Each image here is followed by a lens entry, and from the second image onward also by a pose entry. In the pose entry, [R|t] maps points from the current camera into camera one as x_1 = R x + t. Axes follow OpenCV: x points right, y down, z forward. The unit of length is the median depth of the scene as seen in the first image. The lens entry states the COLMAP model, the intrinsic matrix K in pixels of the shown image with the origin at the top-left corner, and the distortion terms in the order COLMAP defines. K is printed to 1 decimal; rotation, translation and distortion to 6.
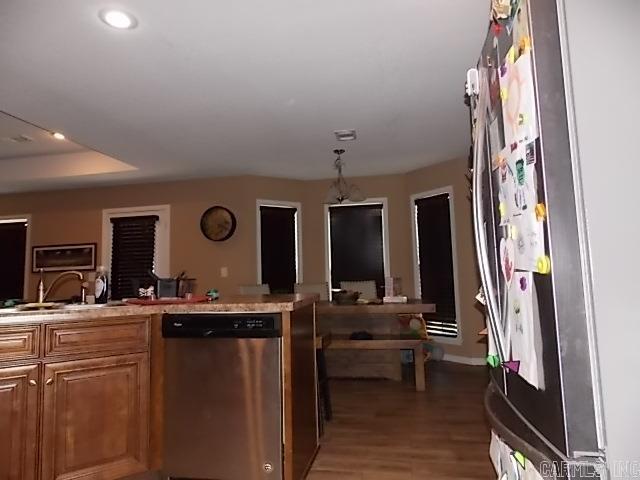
lens RADIAL K [[420.3, 0, 323.9], [0, 420.3, 237.9], [0, 0, 1]] dist [-0.000080, -0.002526]
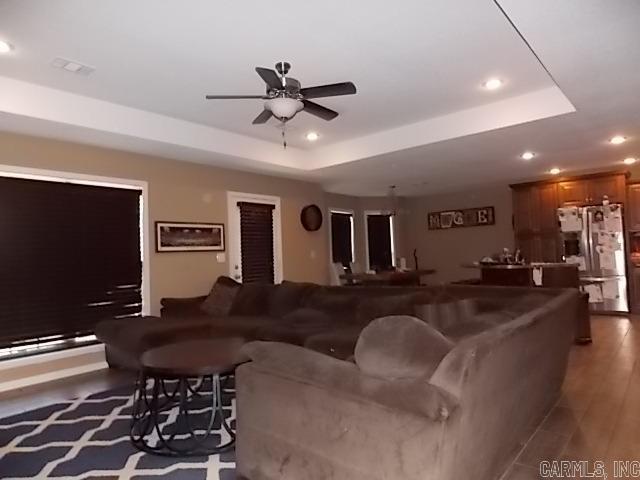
lens RADIAL K [[420.3, 0, 323.9], [0, 420.3, 237.9], [0, 0, 1]] dist [-0.000080, -0.002526]
pose [[0.504658, 0.050815, 0.861822, -1.285190], [-0.069777, 0.997401, -0.017949, 0.046594], [-0.860495, -0.051078, 0.506893, 0.278976]]
